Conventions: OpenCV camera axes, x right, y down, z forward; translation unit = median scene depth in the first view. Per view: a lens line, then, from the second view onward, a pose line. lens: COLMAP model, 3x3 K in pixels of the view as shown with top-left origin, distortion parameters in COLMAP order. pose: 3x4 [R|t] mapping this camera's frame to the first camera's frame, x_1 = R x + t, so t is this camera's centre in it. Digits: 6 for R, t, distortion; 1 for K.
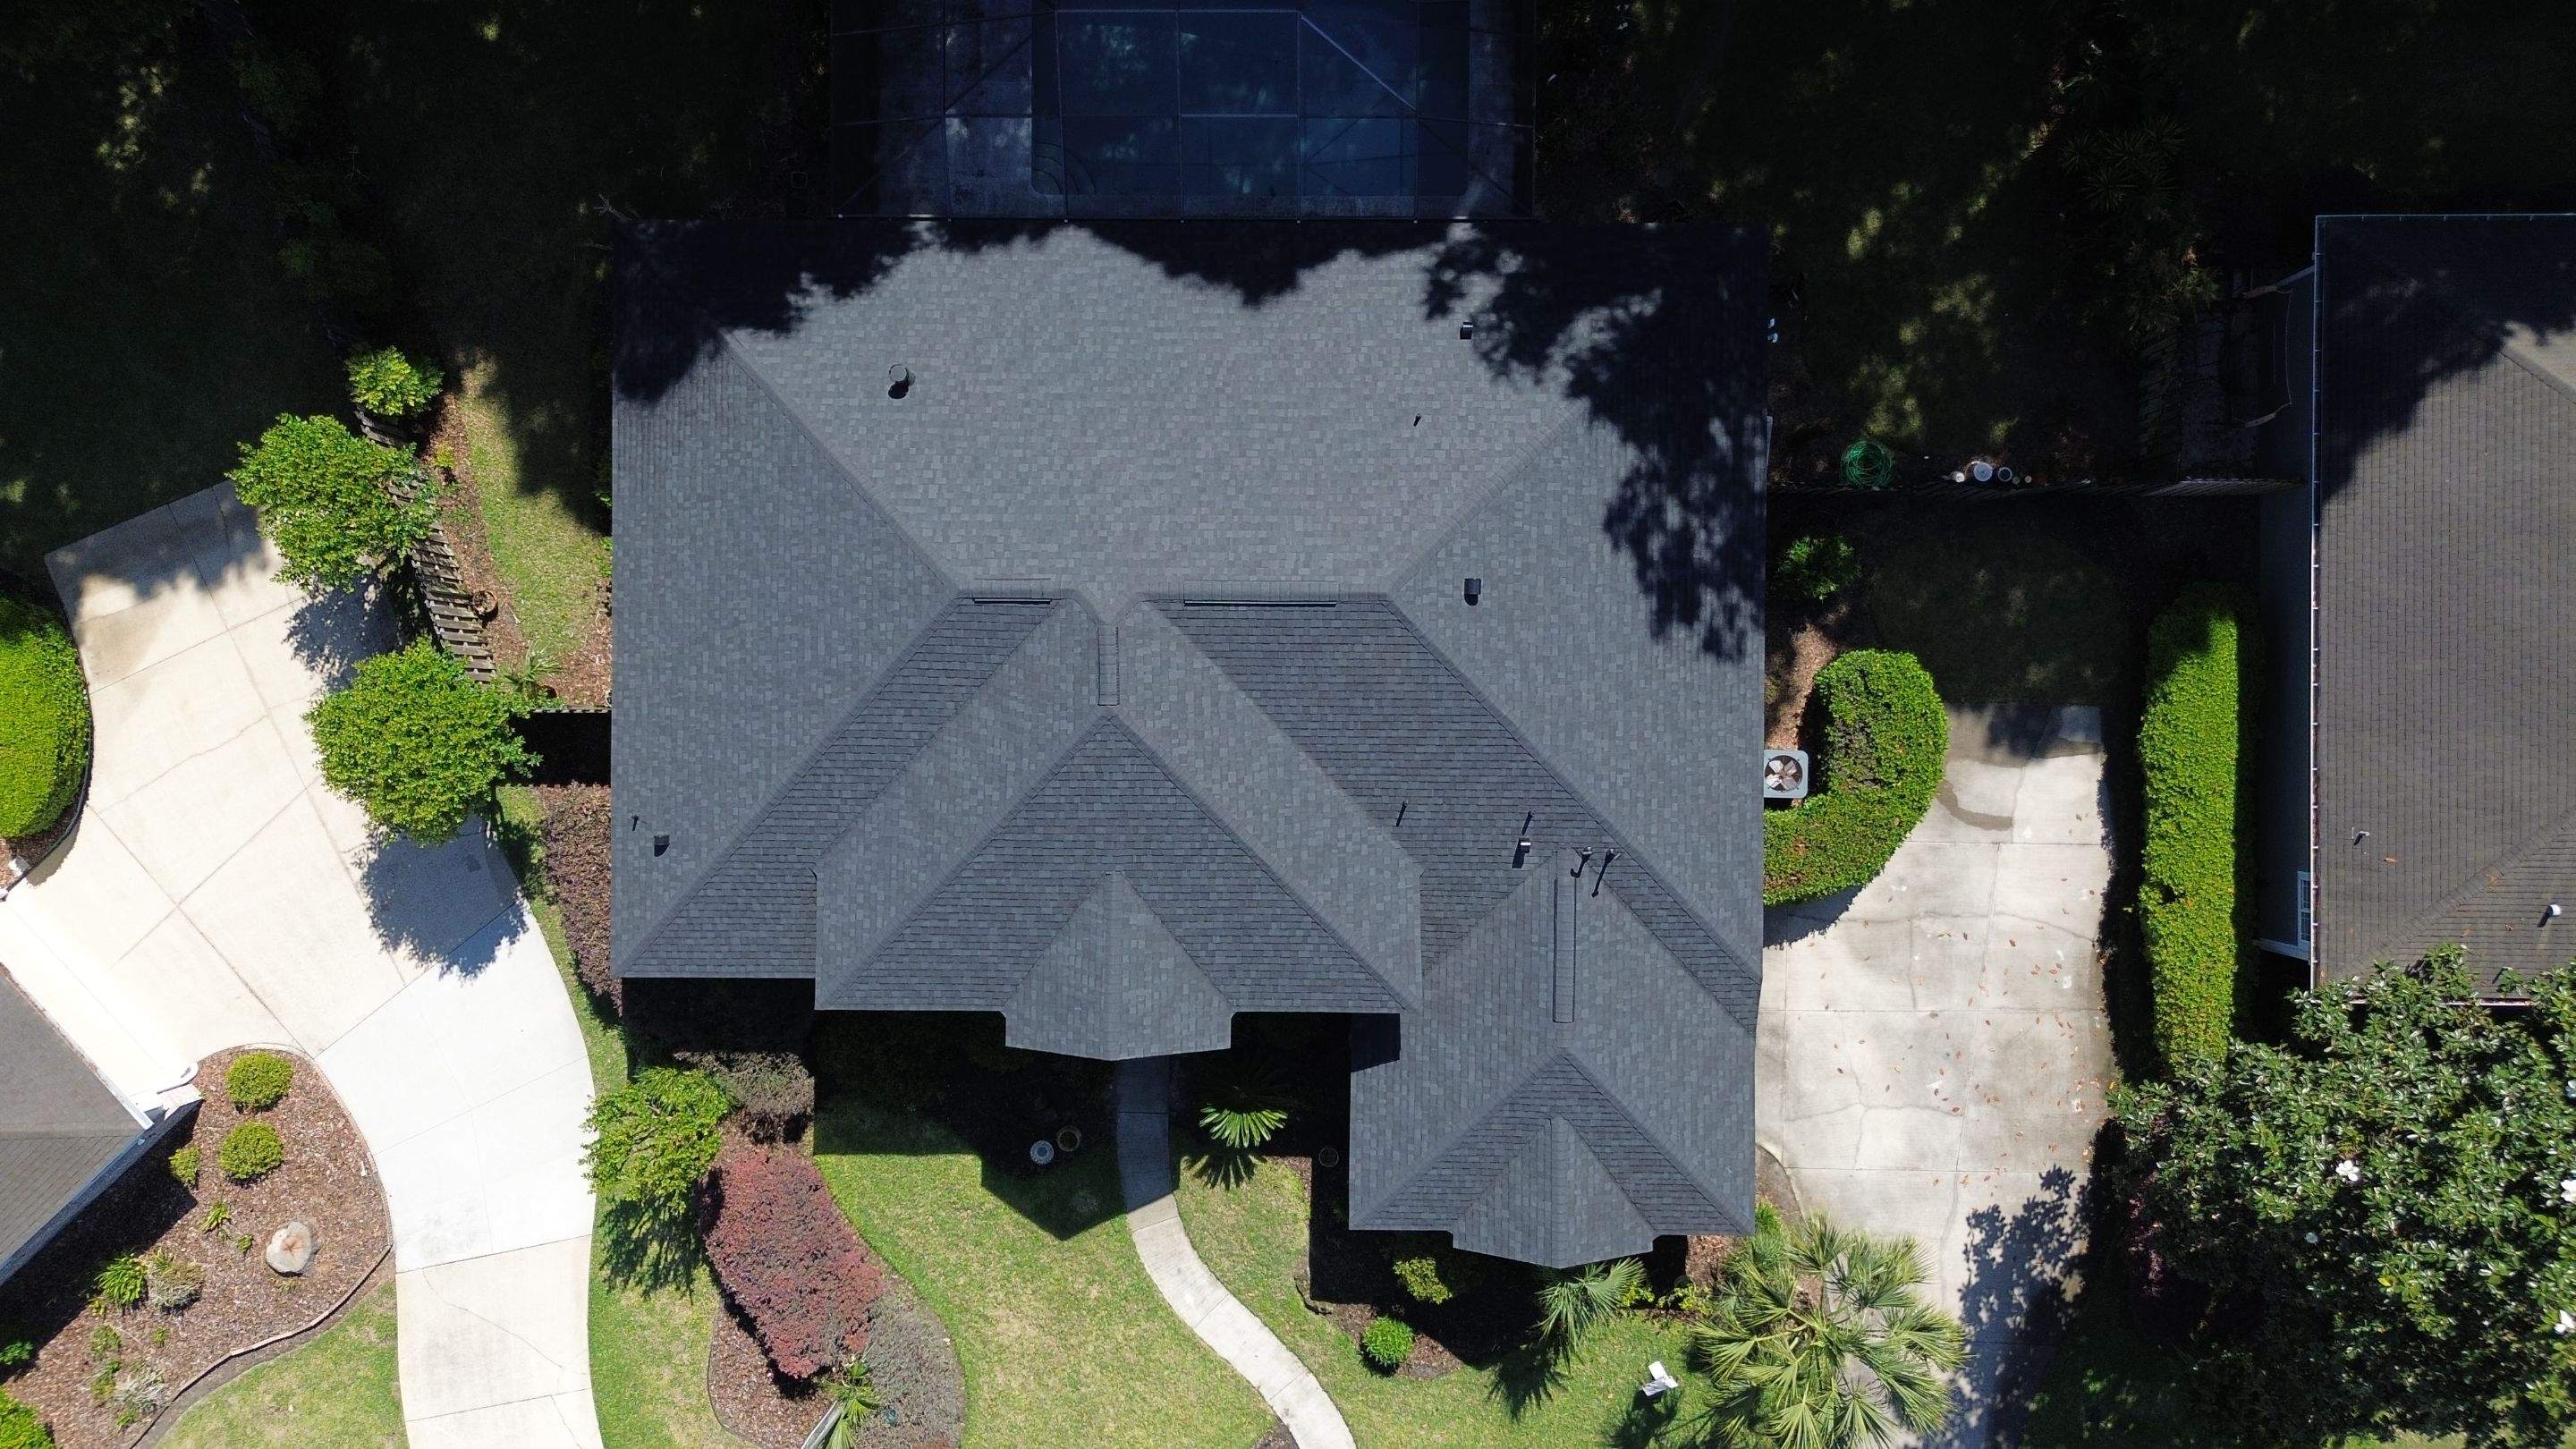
lens RADIAL K [[1931.6, 0, 1291.3], [0, 1931.6, 721.1], [0, 0, 1]] dist [0.087888, -0.092134]
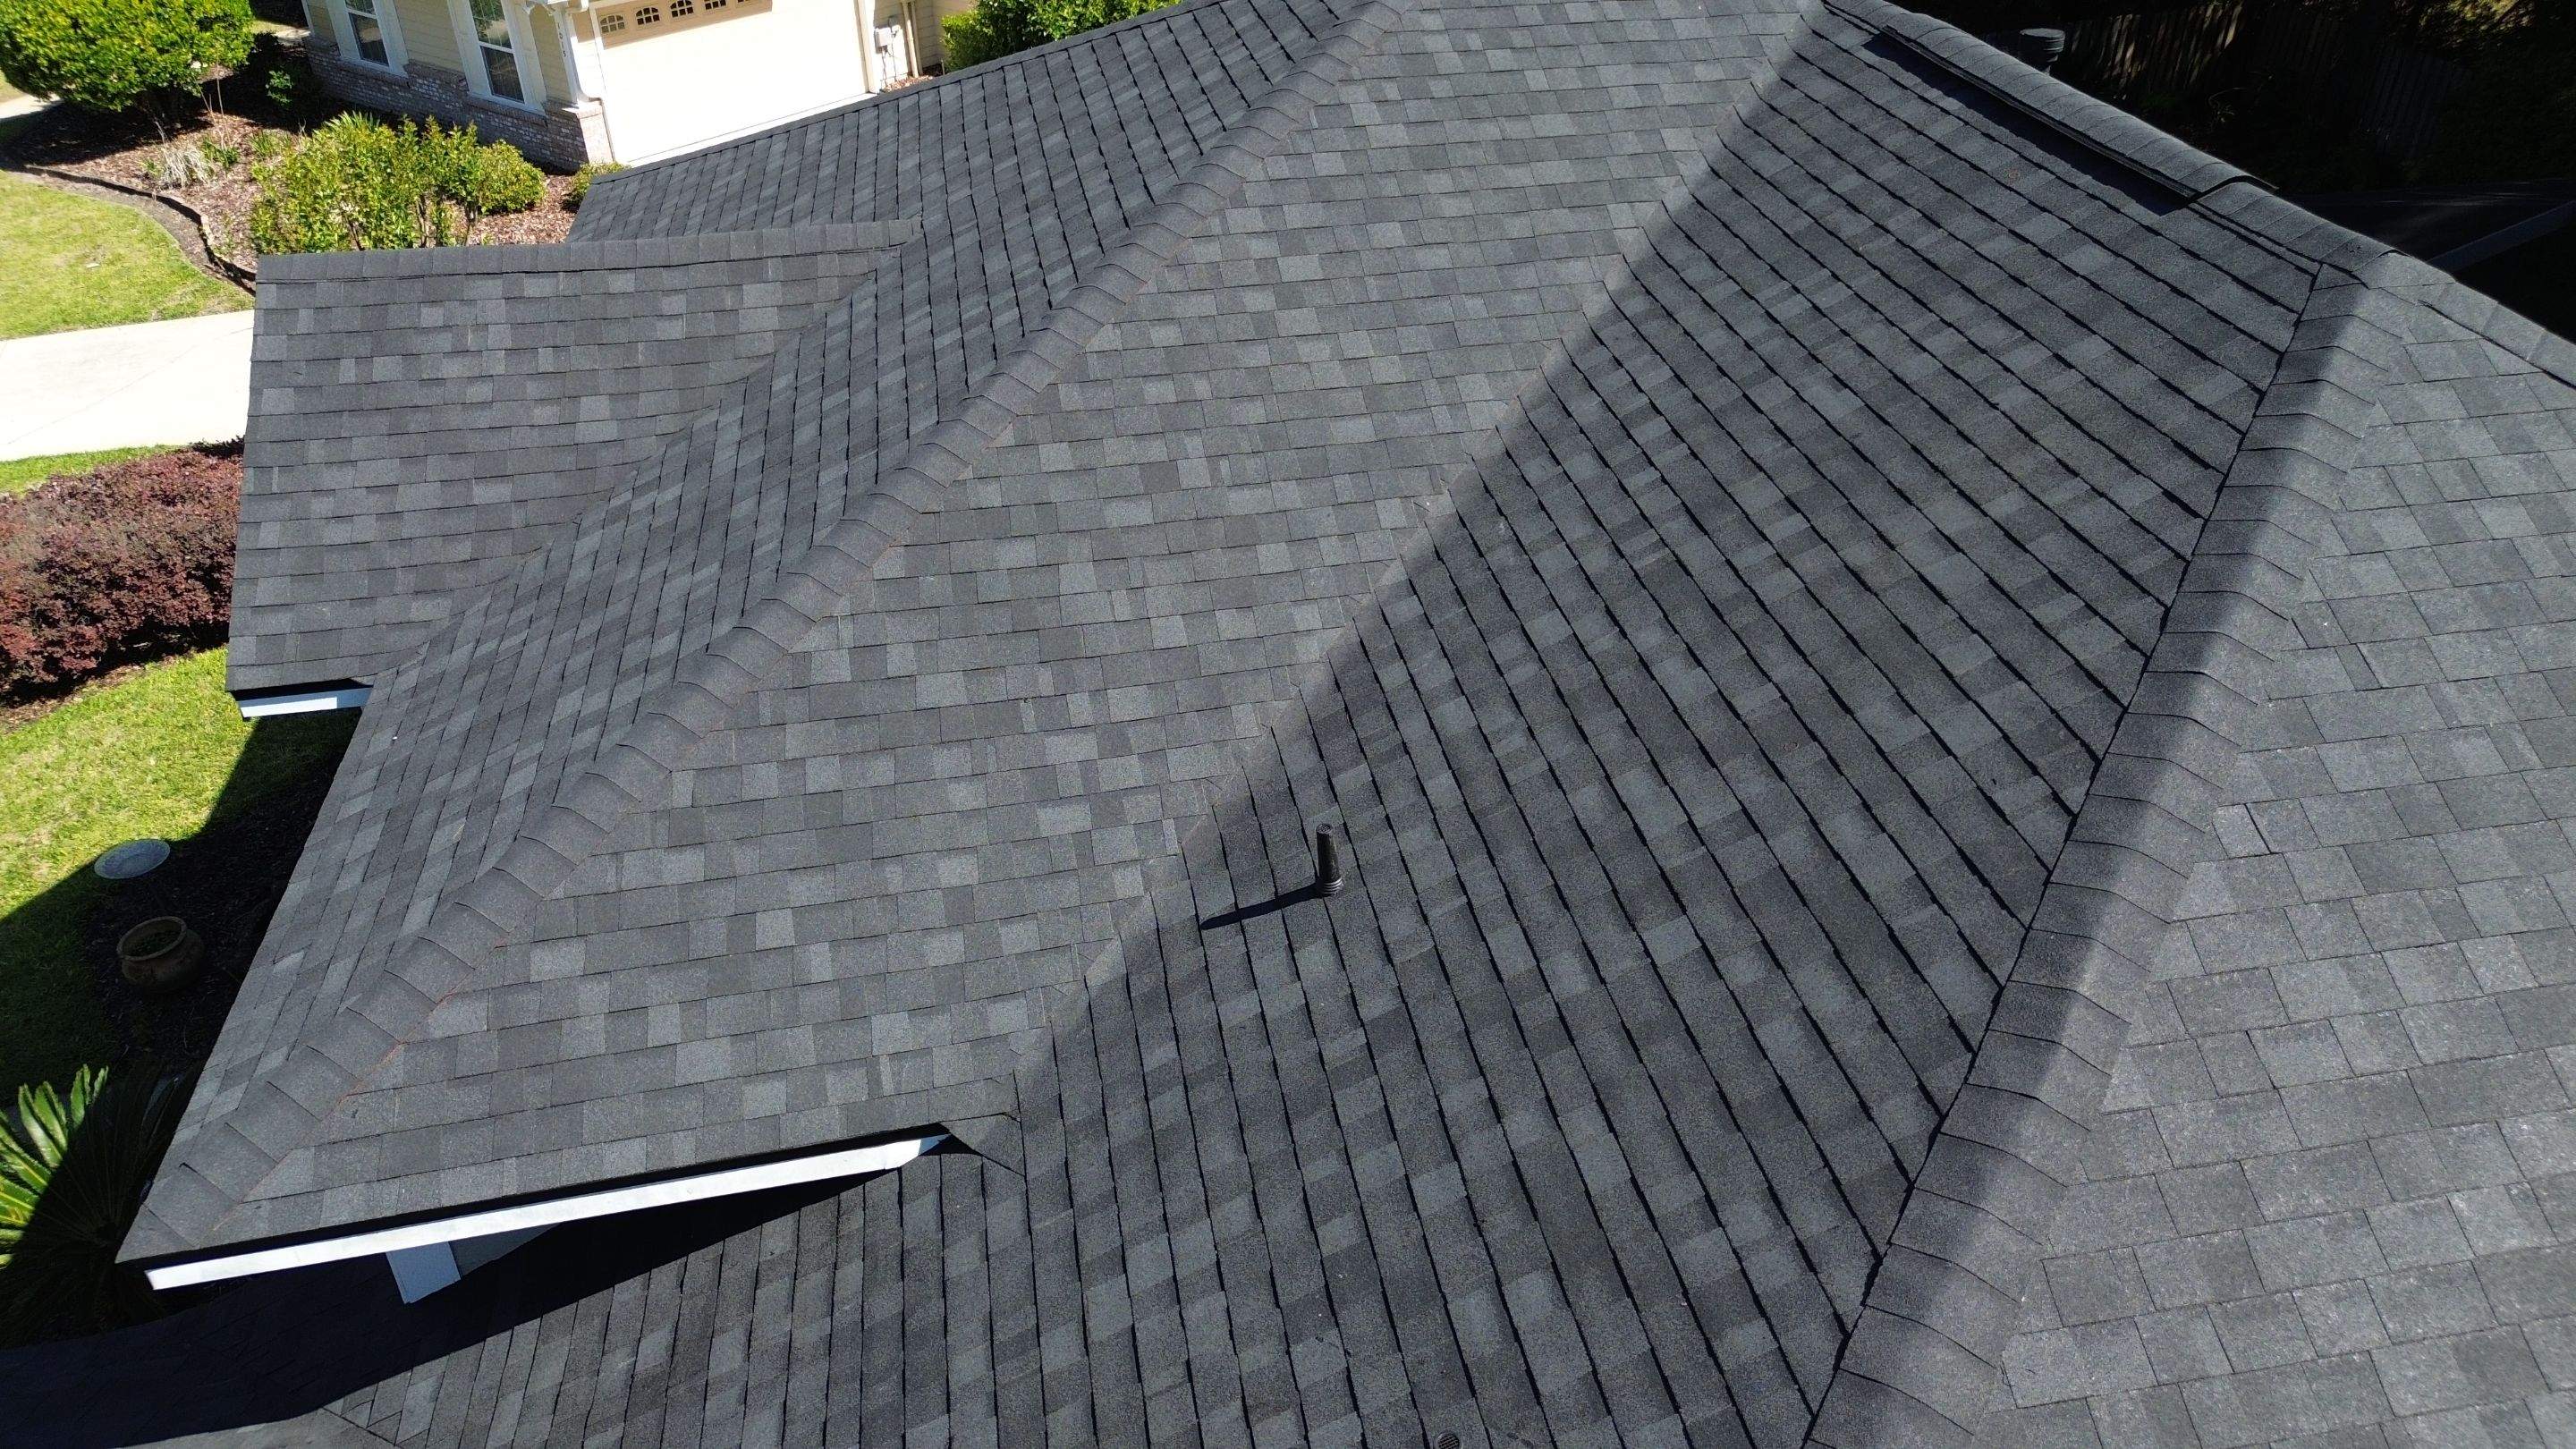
lens RADIAL K [[1829.2, 0, 1298.4], [0, 1829.2, 729.6], [0, 0, 1]] dist [0.074240, -0.073478]
pose [[0.189158, 0.558924, -0.807356, 0.182373], [-0.981937, 0.104018, -0.158051, 0.067249], [-0.004359, 0.822669, 0.568504, 0.822650]]
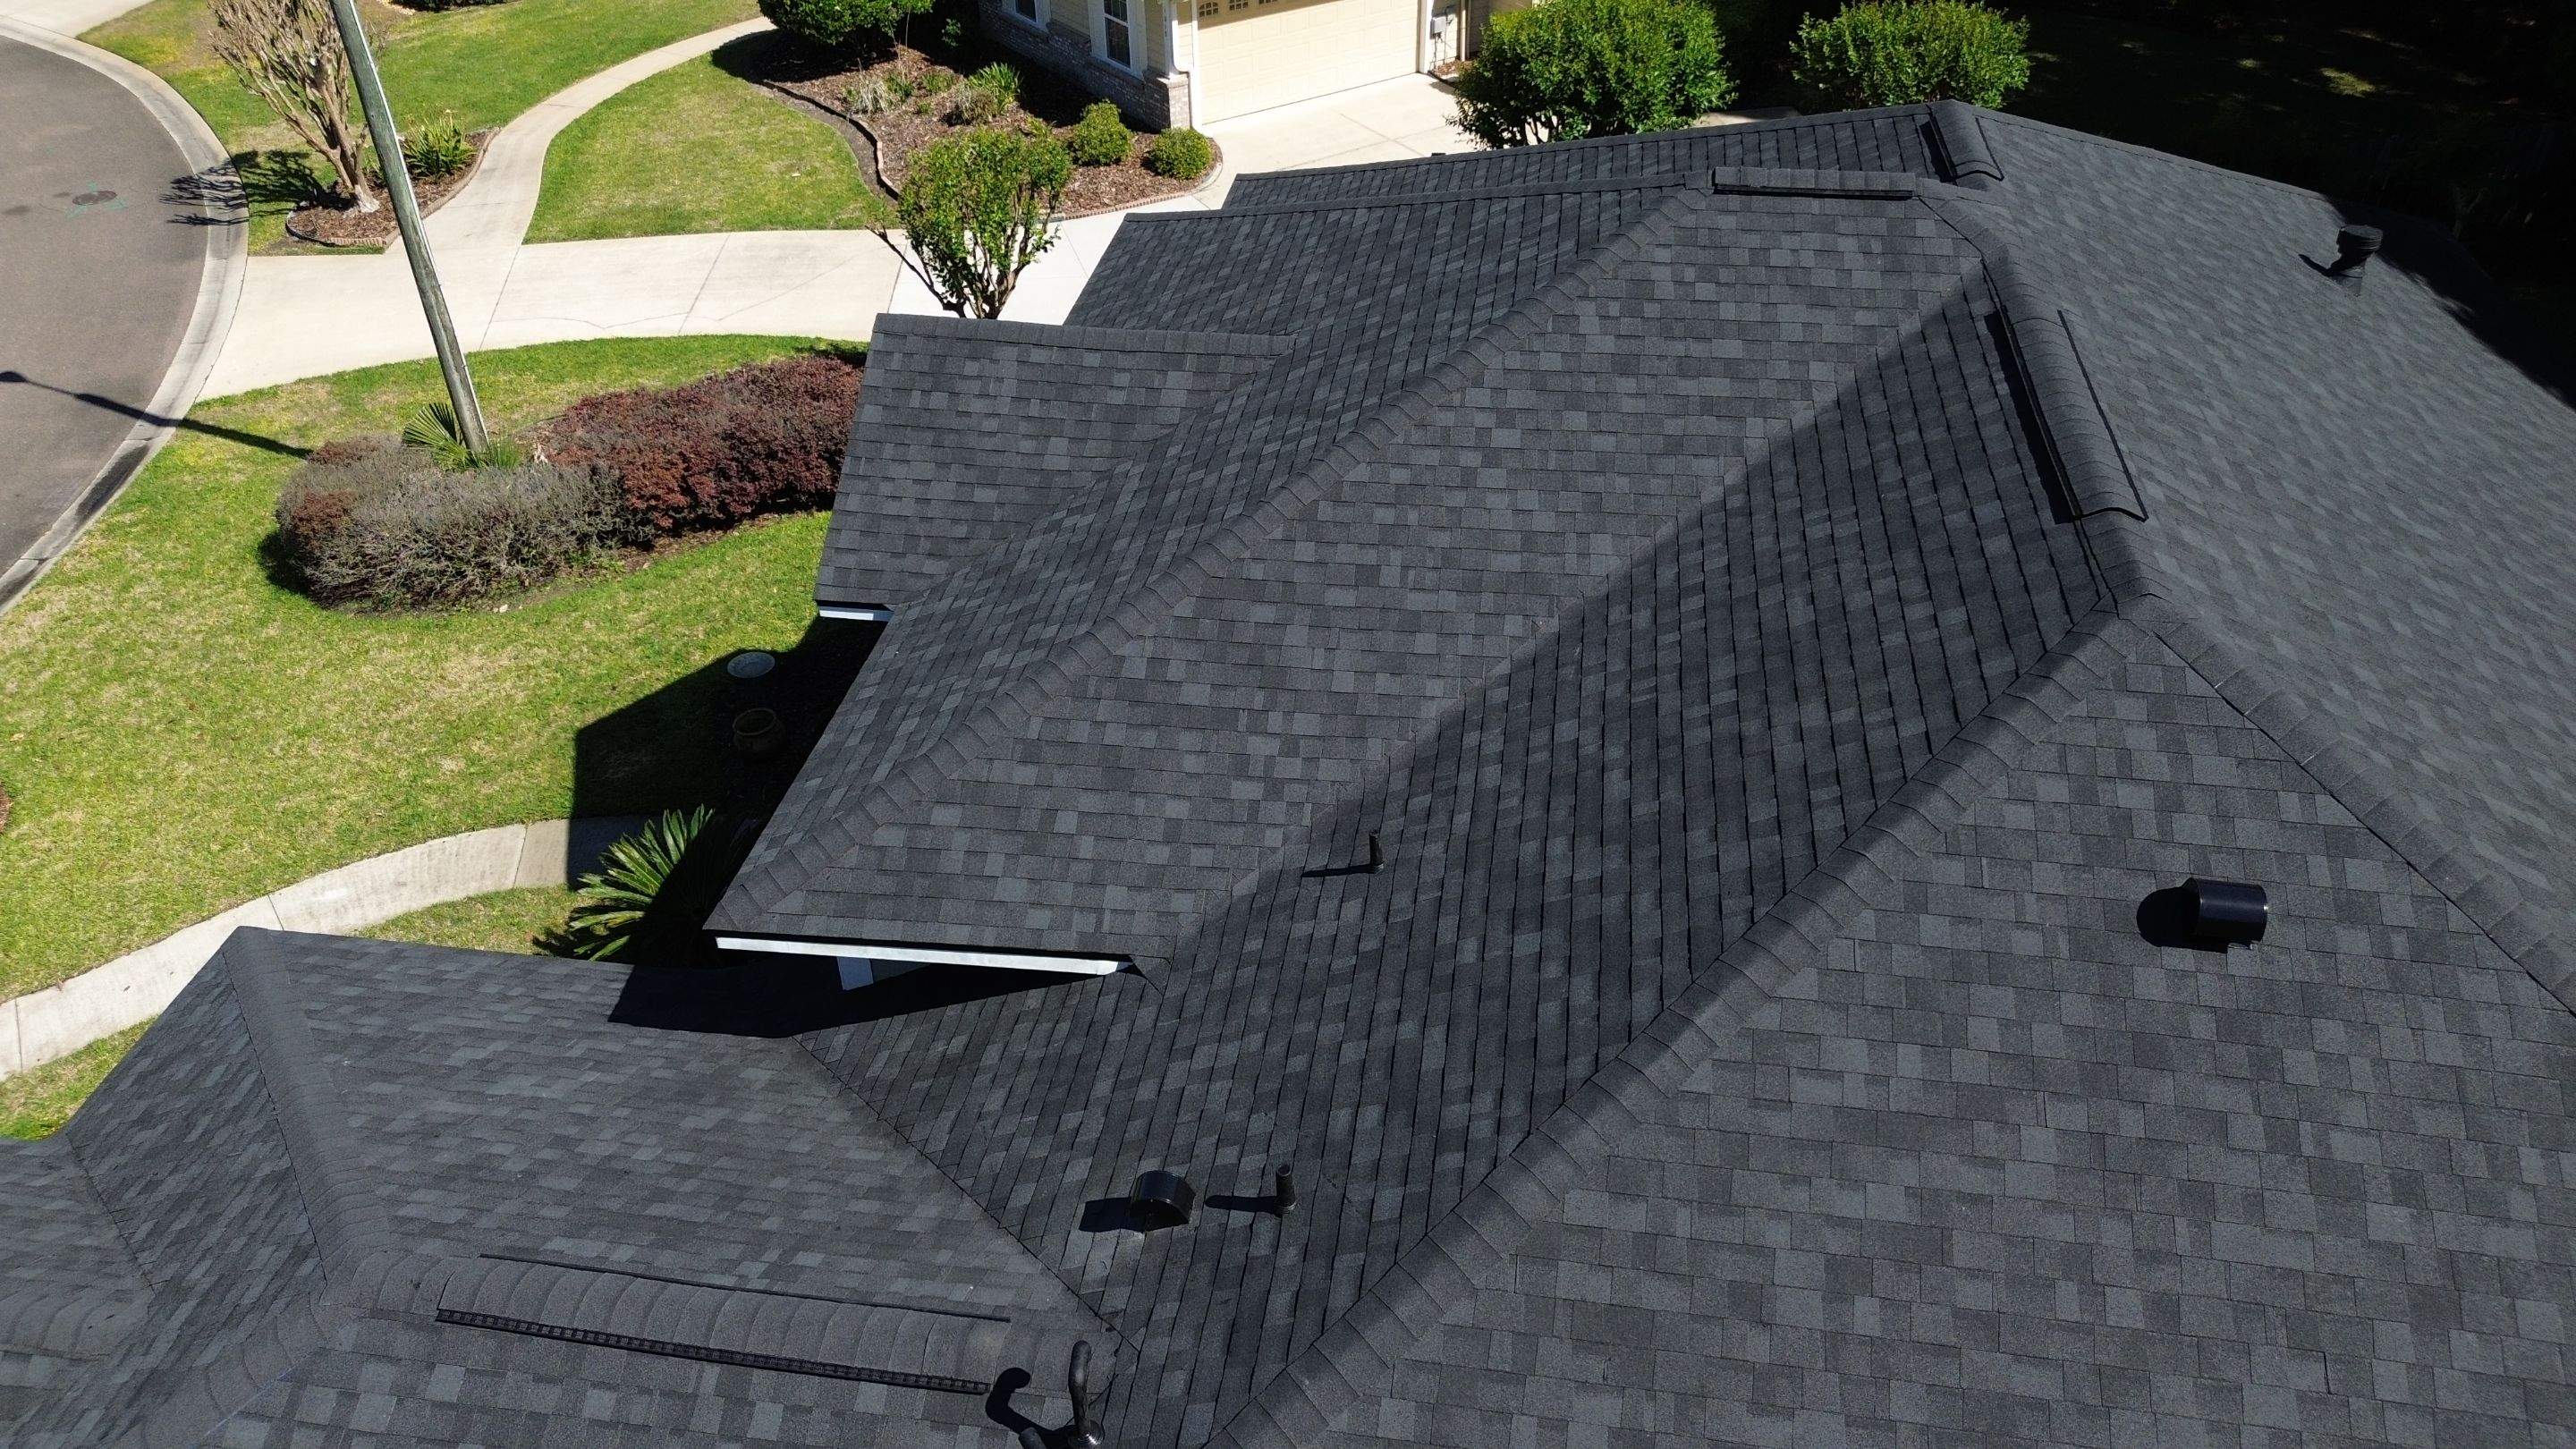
lens RADIAL K [[1829.2, 0, 1298.4], [0, 1829.2, 729.6], [0, 0, 1]] dist [0.074240, -0.073478]
pose [[-0.139338, 0.609510, -0.780437, 0.255891], [-0.990208, -0.078923, 0.115153, 0.021318], [0.008593, 0.788840, 0.614539, 0.747299]]
